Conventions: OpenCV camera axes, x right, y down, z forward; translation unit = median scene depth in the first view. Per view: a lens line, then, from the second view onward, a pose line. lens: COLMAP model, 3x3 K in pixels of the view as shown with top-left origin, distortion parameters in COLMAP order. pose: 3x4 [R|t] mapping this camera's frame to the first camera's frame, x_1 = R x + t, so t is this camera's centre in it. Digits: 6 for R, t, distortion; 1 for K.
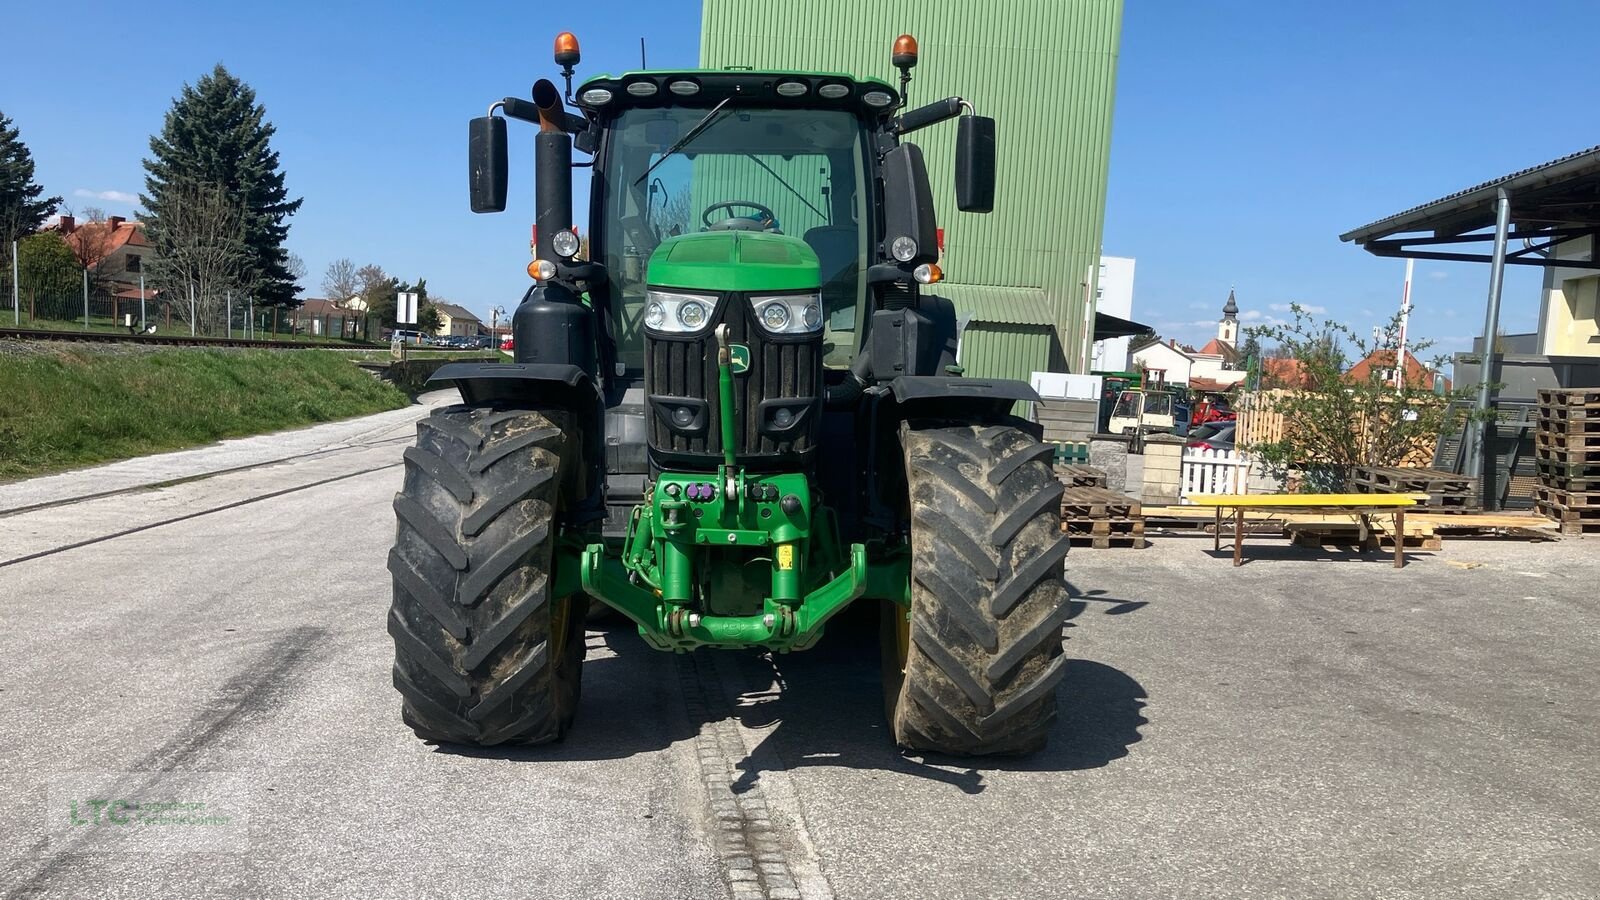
lens RADIAL K [[1309.9, 0, 799.5], [0, 1309.9, 456.6], [0, 0, 1]] dist [0.035283, -0.037976]
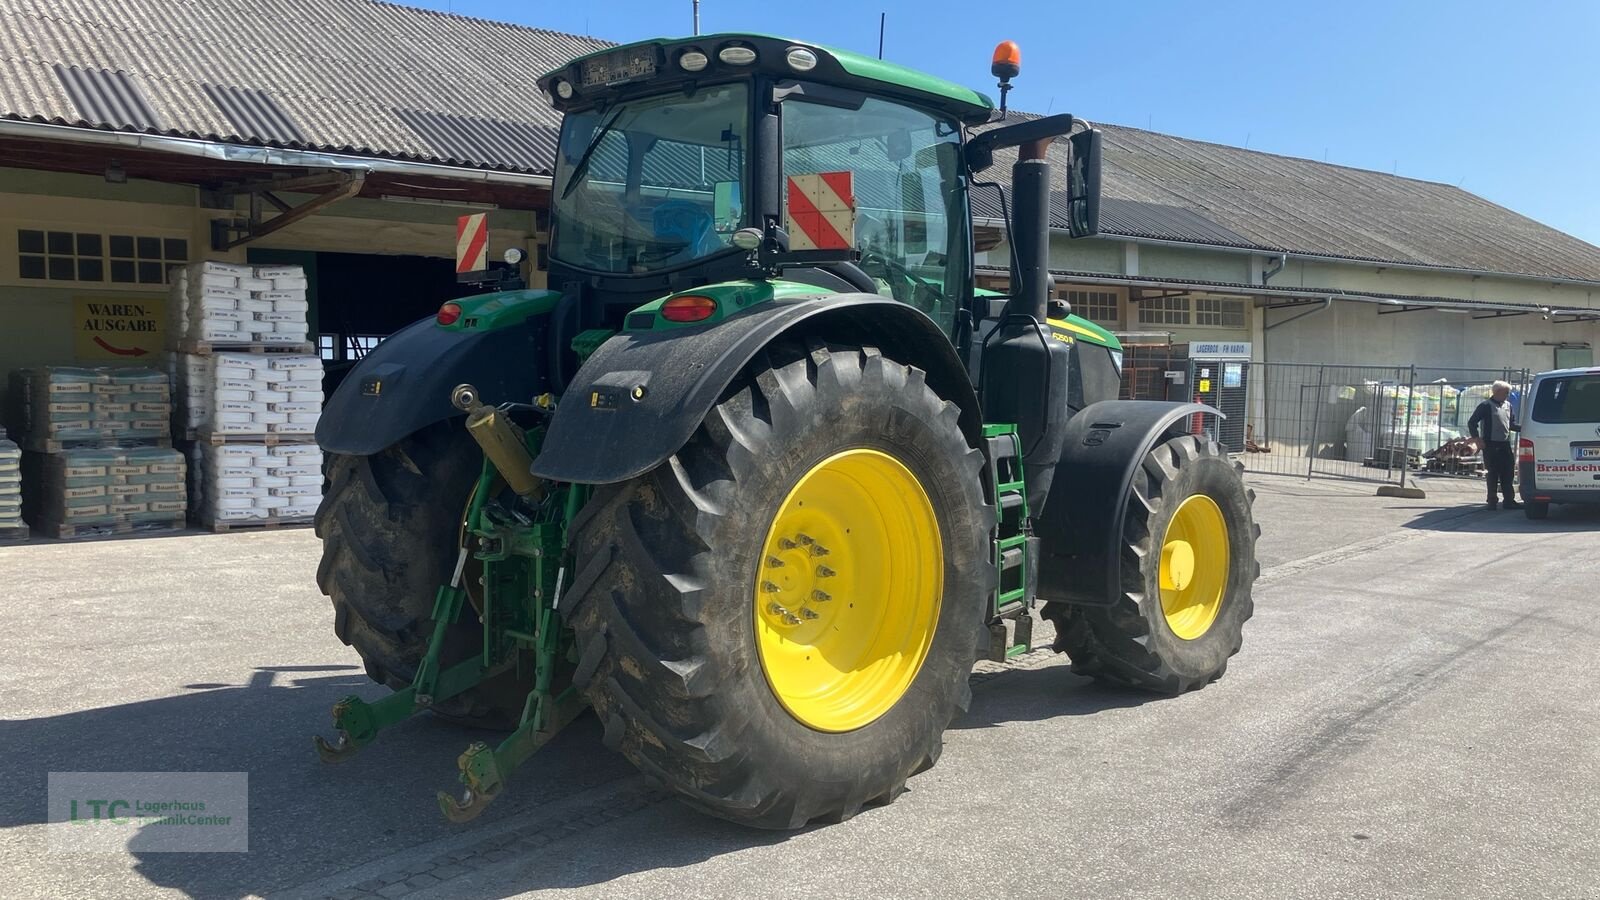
lens RADIAL K [[1309.9, 0, 784.5], [0, 1309.9, 463.2], [0, 0, 1]] dist [0.035283, -0.037976]
pose [[-0.684616, -0.070043, 0.725531, -0.966395], [0.031324, 0.991626, 0.125290, -0.194061], [-0.728231, 0.108502, -0.676688, 2.258497]]
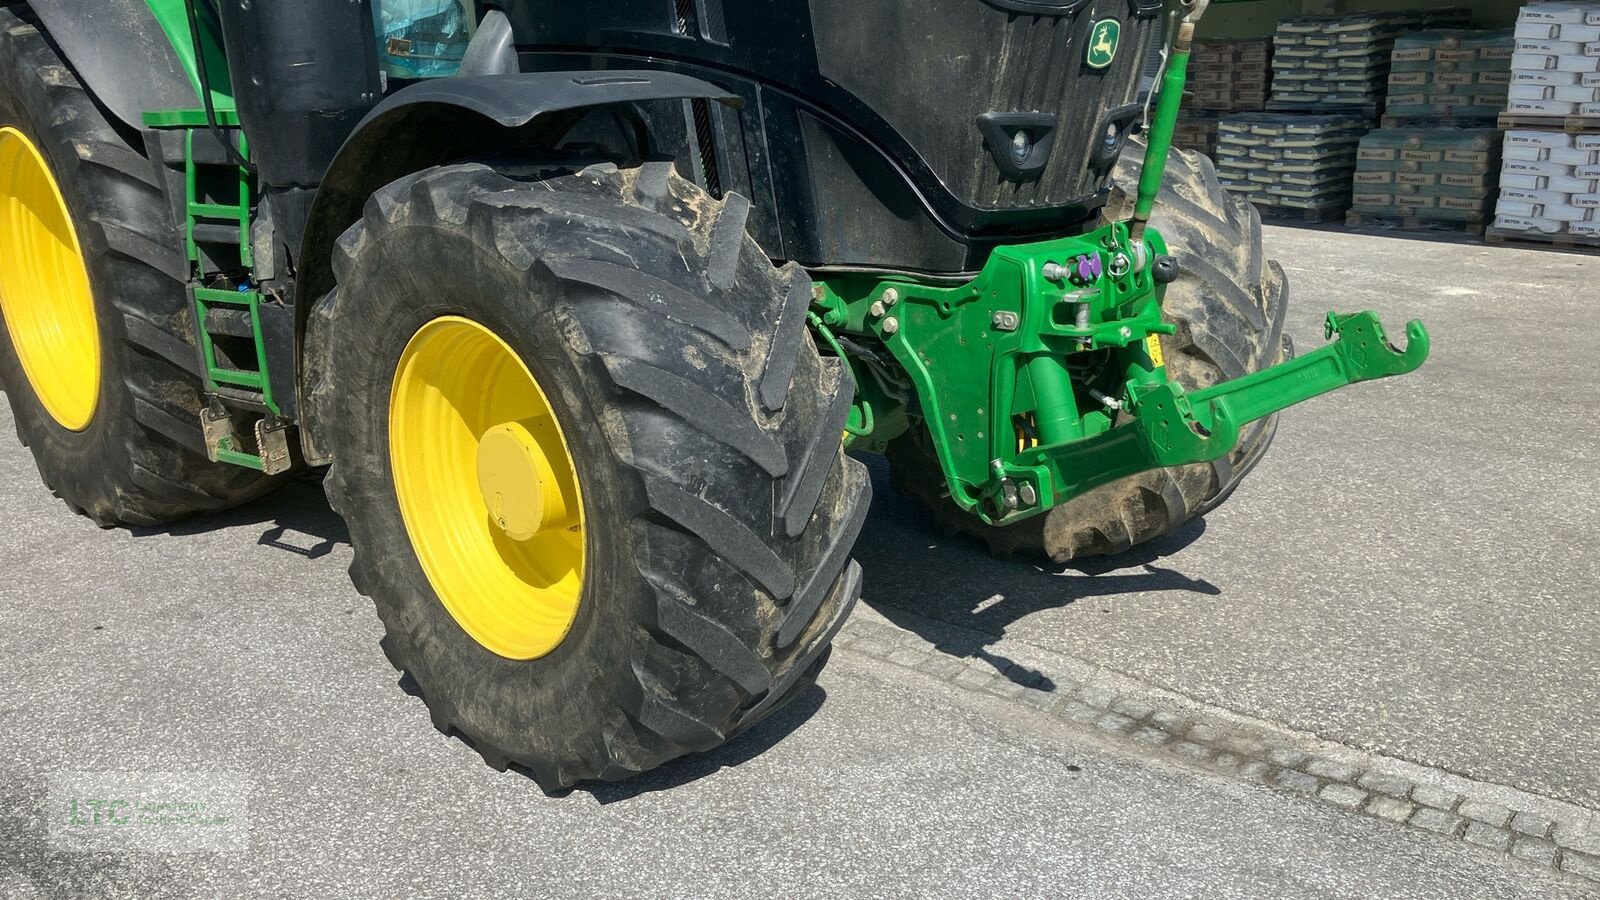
lens RADIAL K [[1309.9, 0, 791.1], [0, 1309.9, 481.4], [0, 0, 1]] dist [0.035283, -0.037976]
pose [[0.730931, -0.237160, 0.639918, -0.542948], [0.080483, 0.961088, 0.264258, -0.047109], [-0.677689, -0.141652, 0.721576, 0.561823]]
